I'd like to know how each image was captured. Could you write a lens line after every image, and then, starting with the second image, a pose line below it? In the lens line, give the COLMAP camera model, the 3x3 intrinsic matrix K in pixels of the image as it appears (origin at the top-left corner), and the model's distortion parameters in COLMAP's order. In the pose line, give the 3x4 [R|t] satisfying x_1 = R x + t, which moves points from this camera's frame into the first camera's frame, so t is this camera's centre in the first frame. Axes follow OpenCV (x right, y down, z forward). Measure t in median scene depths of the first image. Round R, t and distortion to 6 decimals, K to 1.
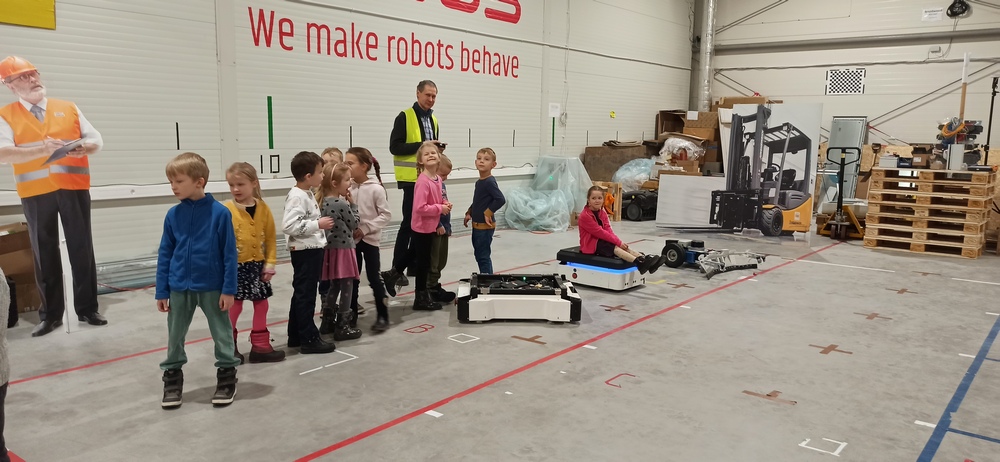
lens RADIAL K [[733.8, 0, 498.1], [0, 733.8, 229.8], [0, 0, 1]] dist [0.073357, -0.082280]
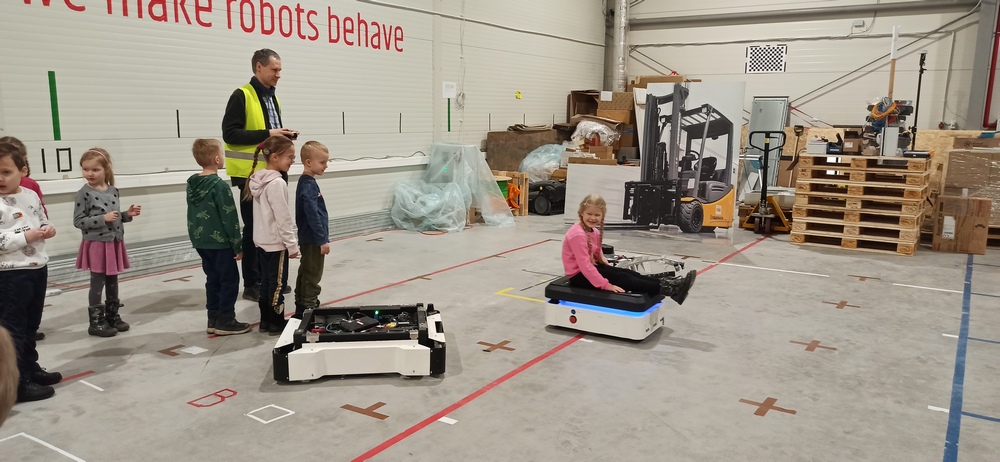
lens RADIAL K [[733.8, 0, 498.1], [0, 733.8, 229.8], [0, 0, 1]] dist [0.073357, -0.082280]
pose [[0.995104, -0.021150, 0.096541, 0.056648], [0.018717, 0.999486, 0.026029, -0.023028], [-0.097042, -0.024094, 0.994989, 0.149917]]
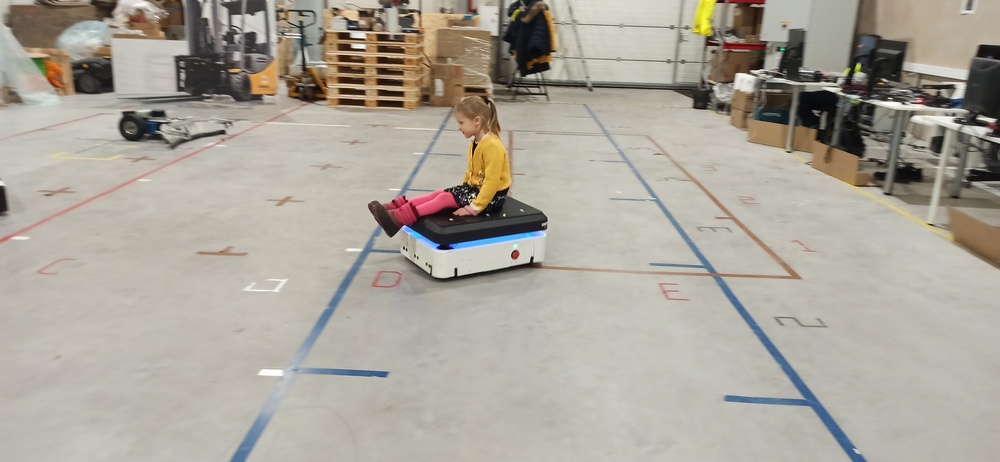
lens RADIAL K [[733.8, 0, 498.1], [0, 733.8, 229.8], [0, 0, 1]] dist [0.073357, -0.082280]
pose [[0.795185, -0.165966, 0.583212, 0.032262], [0.062797, 0.979182, 0.193028, 0.007610], [-0.603107, -0.116869, 0.789052, -0.019883]]
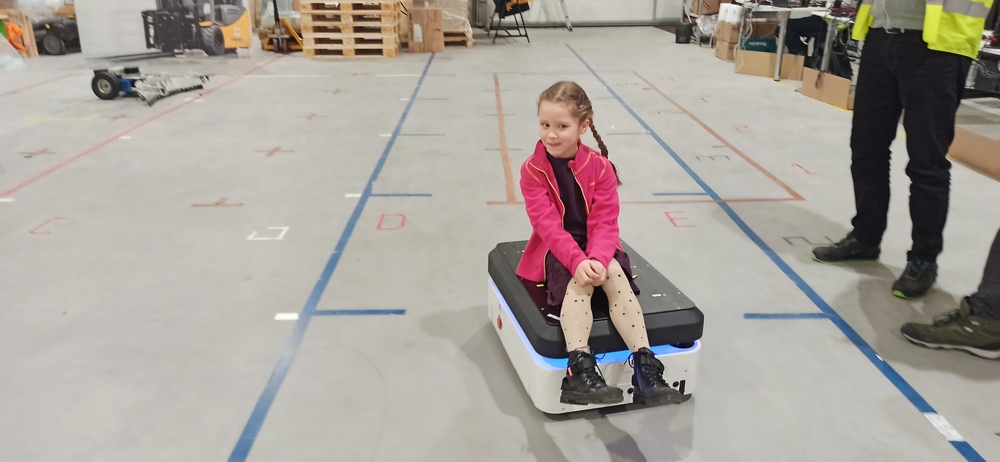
lens RADIAL K [[736.2, 0, 497.8], [0, 736.2, 227.9], [0, 0, 1]] dist [0.067636, -0.066684]
pose [[0.769001, -0.242553, 0.591443, 0.022725], [0.106444, 0.960888, 0.255664, 0.016101], [-0.630322, -0.133650, 0.764743, -0.008779]]
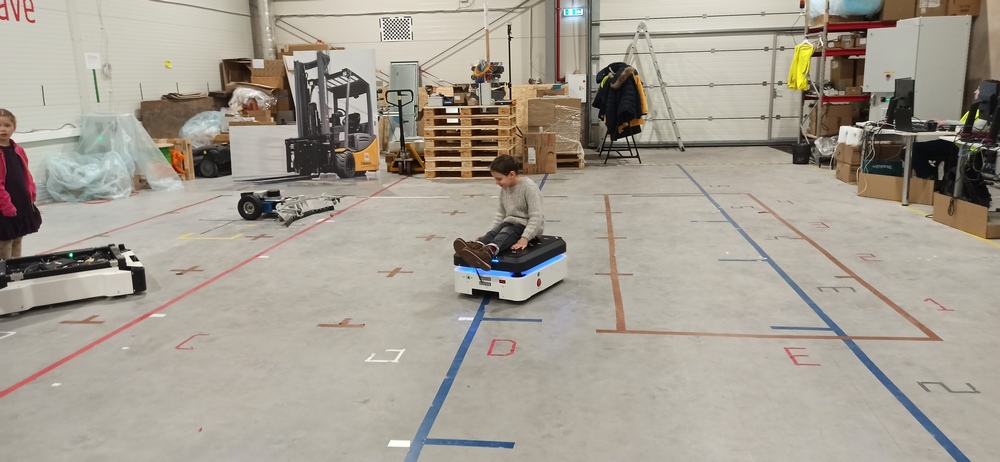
lens RADIAL K [[733.8, 0, 498.1], [0, 733.8, 229.8], [0, 0, 1]] dist [0.073357, -0.082280]
pose [[0.854214, -0.144158, 0.499537, 0.020040], [0.110846, 0.989198, 0.095918, 0.004963], [-0.507968, -0.026563, 0.860966, -0.013411]]
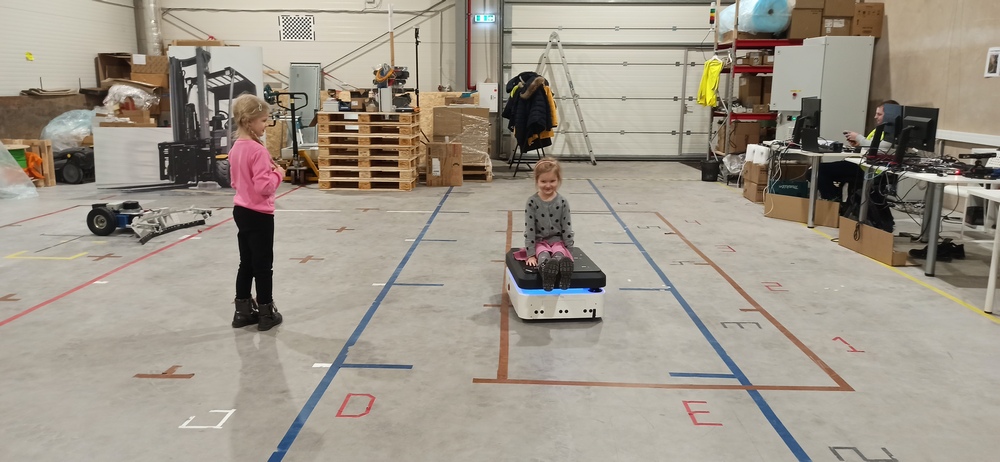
lens RADIAL K [[733.8, 0, 498.1], [0, 733.8, 229.8], [0, 0, 1]] dist [0.073357, -0.082280]
pose [[0.798393, -0.129857, 0.587968, 0.080296], [0.090280, 0.991246, 0.096334, 0.002110], [-0.595330, -0.023830, 0.803128, 0.026019]]
